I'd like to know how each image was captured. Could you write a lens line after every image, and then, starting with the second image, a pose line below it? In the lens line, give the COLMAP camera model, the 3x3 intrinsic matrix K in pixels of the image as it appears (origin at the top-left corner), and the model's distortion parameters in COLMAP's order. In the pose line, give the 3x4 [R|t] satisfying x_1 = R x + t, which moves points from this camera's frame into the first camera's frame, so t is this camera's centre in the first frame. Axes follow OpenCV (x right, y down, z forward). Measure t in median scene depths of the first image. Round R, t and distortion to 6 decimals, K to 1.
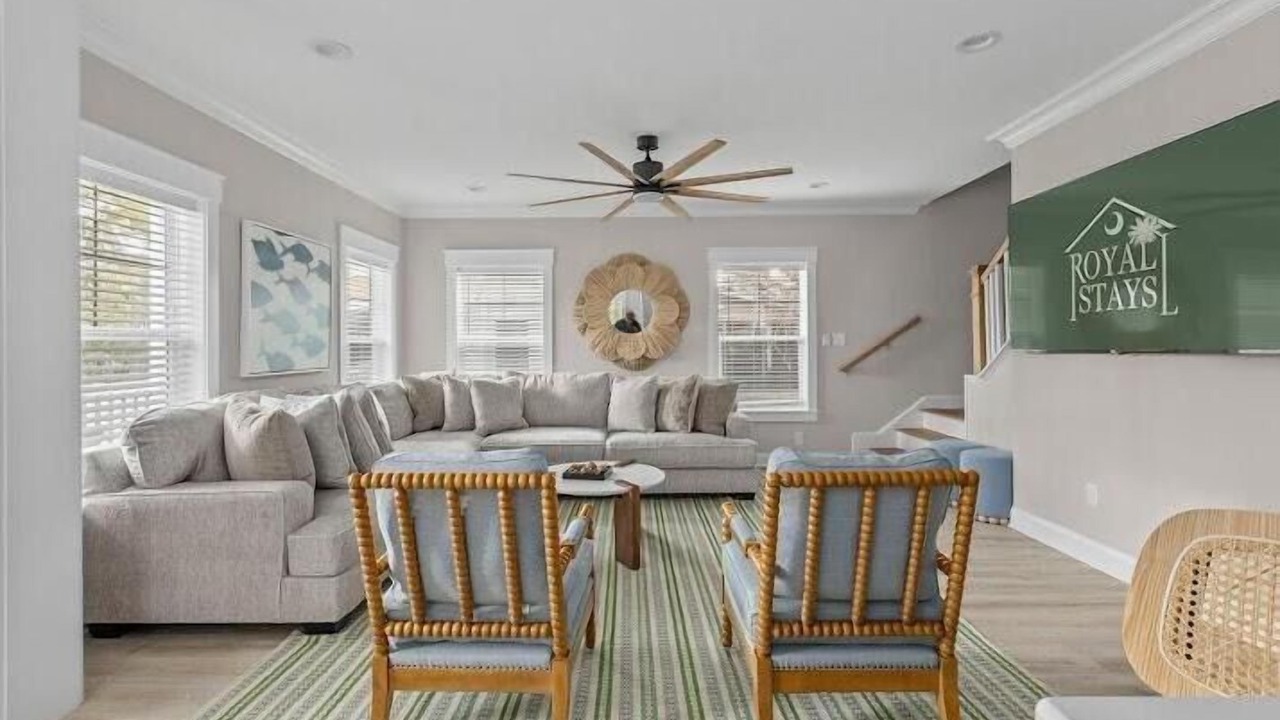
lens RADIAL K [[580.9, 0, 638.2], [0, 580.9, 347.4], [0, 0, 1]] dist [0.001393, 0.000087]
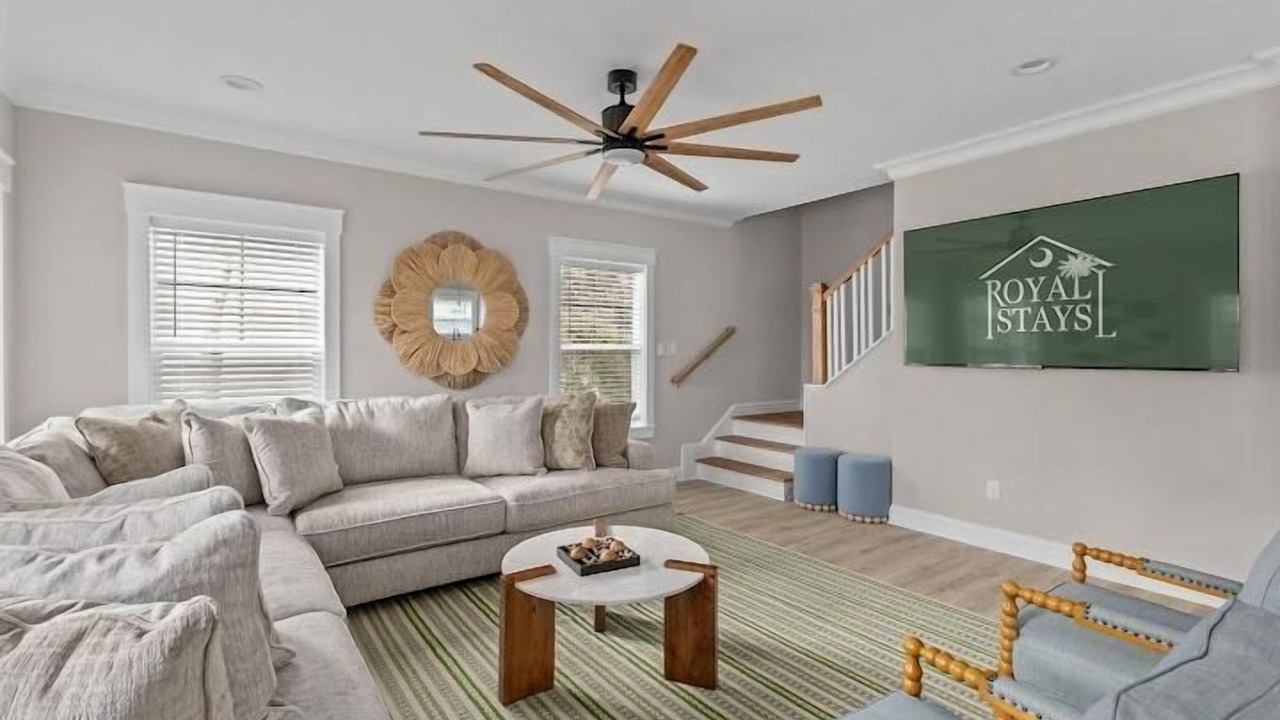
lens RADIAL K [[580.9, 0, 638.2], [0, 580.9, 347.4], [0, 0, 1]] dist [0.001393, 0.000087]
pose [[0.804150, 0.008038, 0.594372, -0.325565], [-0.004260, 0.999961, -0.007760, -0.011242], [-0.594411, 0.003709, 0.804153, 0.327093]]
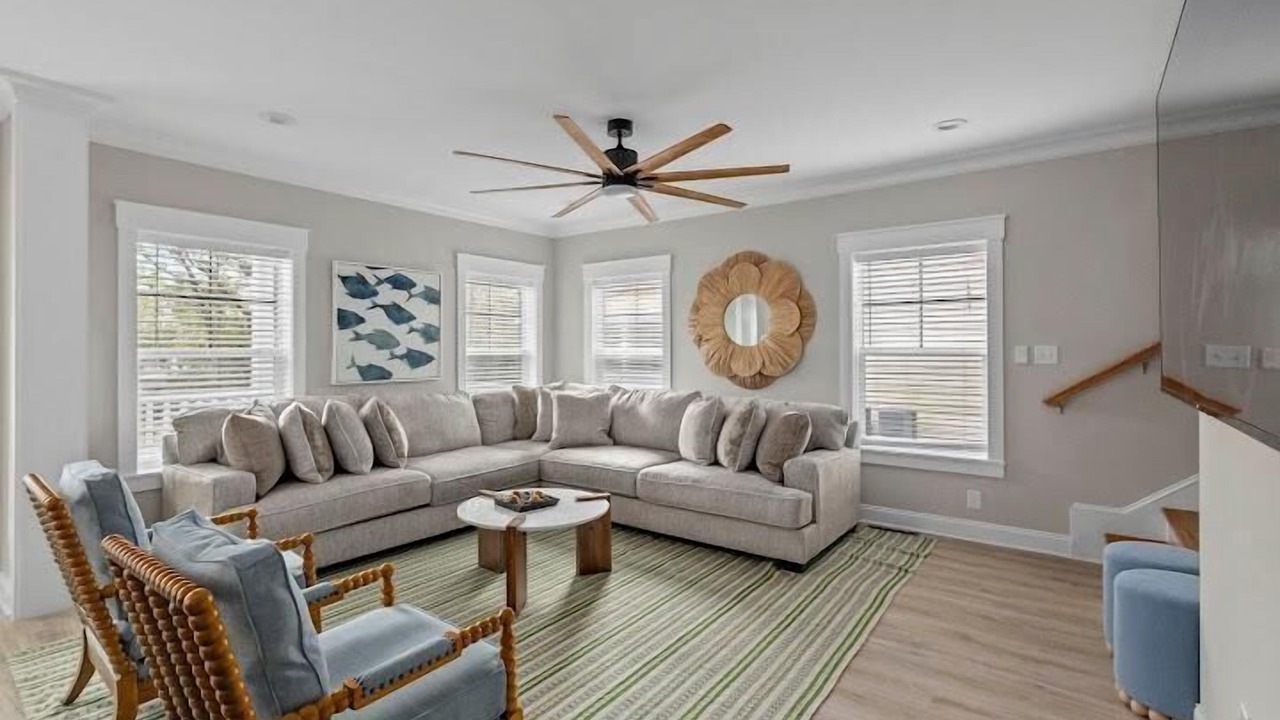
lens RADIAL K [[596.9, 0, 639.3], [0, 596.9, 345.1], [0, 0, 1]] dist [-0.001197, -0.000097]
pose [[0.803838, -0.000181, -0.594848, 0.463033], [-0.005458, 0.999956, -0.007680, -0.020677], [0.594823, 0.009420, 0.803802, 0.250784]]
